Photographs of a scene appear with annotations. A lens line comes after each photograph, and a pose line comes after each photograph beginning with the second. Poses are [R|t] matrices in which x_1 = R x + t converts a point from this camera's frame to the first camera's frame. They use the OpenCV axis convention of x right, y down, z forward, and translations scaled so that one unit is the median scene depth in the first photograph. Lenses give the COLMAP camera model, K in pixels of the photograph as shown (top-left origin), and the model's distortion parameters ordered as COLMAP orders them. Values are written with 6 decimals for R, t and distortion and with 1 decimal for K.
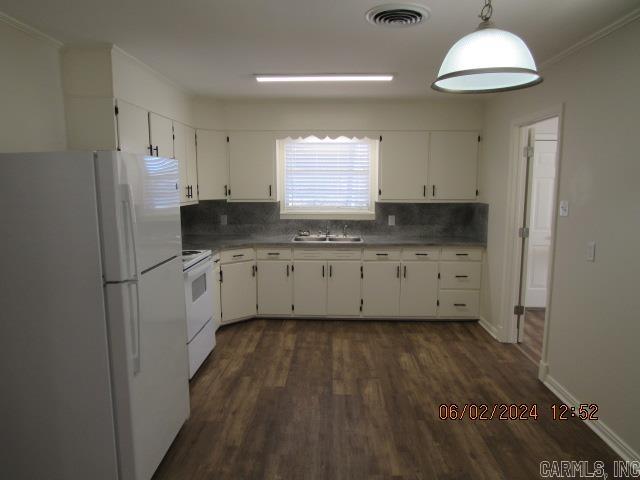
lens RADIAL K [[458.1, 0, 313.3], [0, 458.1, 239.7], [0, 0, 1]] dist [-0.022053, 0.010437]
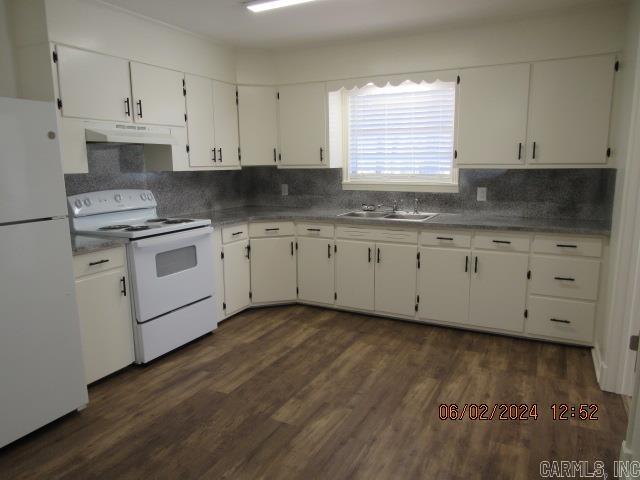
lens RADIAL K [[458.1, 0, 313.3], [0, 458.1, 239.7], [0, 0, 1]] dist [-0.022053, 0.010437]
pose [[0.903074, 0.062800, -0.424868, 0.269024], [-0.044482, 0.997608, 0.052909, 0.004661], [0.427174, -0.028882, 0.903708, 0.244521]]
